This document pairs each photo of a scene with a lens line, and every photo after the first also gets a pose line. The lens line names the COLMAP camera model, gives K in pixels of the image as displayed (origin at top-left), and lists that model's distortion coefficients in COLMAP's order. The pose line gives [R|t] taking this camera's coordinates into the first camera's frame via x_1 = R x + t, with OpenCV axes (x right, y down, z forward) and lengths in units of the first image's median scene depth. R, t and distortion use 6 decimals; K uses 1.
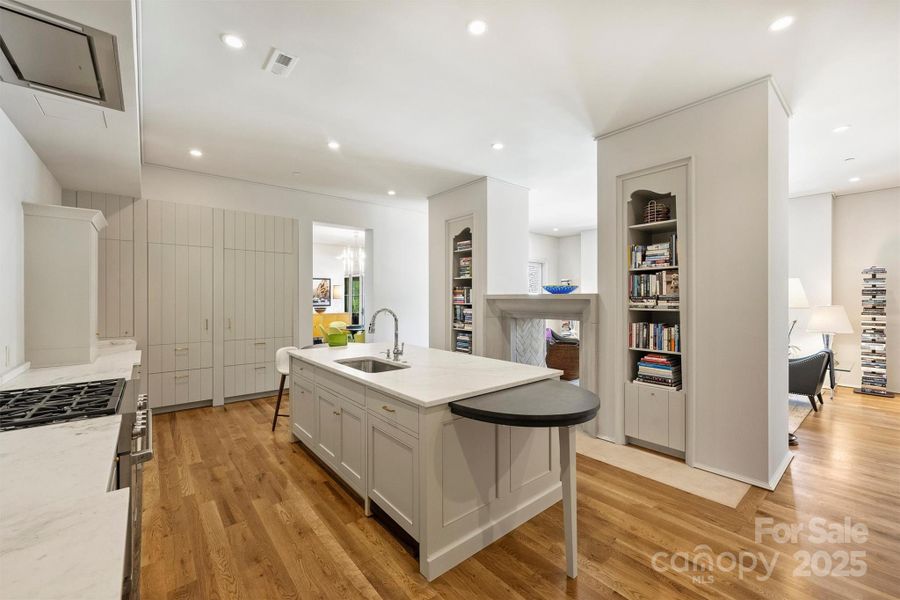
lens RADIAL K [[363.9, 0, 446.5], [0, 363.9, 302.4], [0, 0, 1]] dist [-0.005136, 0.000200]
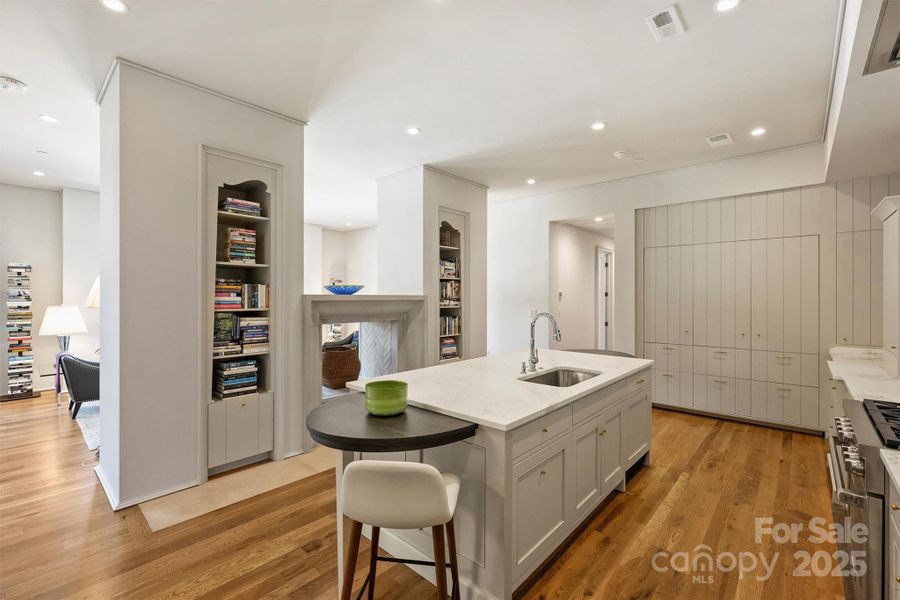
lens RADIAL K [[392.6, 0, 453.5], [0, 392.6, 293.8], [0, 0, 1]] dist [-0.000157, -0.000311]
pose [[-0.155073, 0.009930, 0.987853, -0.804234], [0.011766, 0.999897, -0.008204, -0.016224], [-0.987833, 0.010351, -0.155174, 1.016353]]
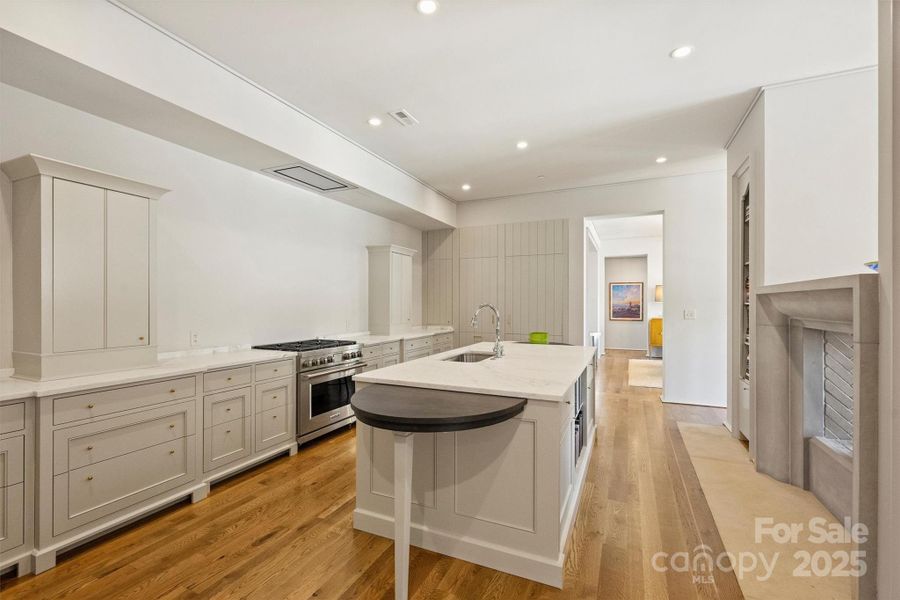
lens RADIAL K [[392.6, 0, 448.1], [0, 392.6, 303.1], [0, 0, 1]] dist [-0.000157, -0.000311]
pose [[0.434352, 0.001801, -0.900741, 0.567882], [-0.013713, 0.999895, -0.004614, 0.018403], [0.900639, 0.014356, 0.434331, 0.326852]]
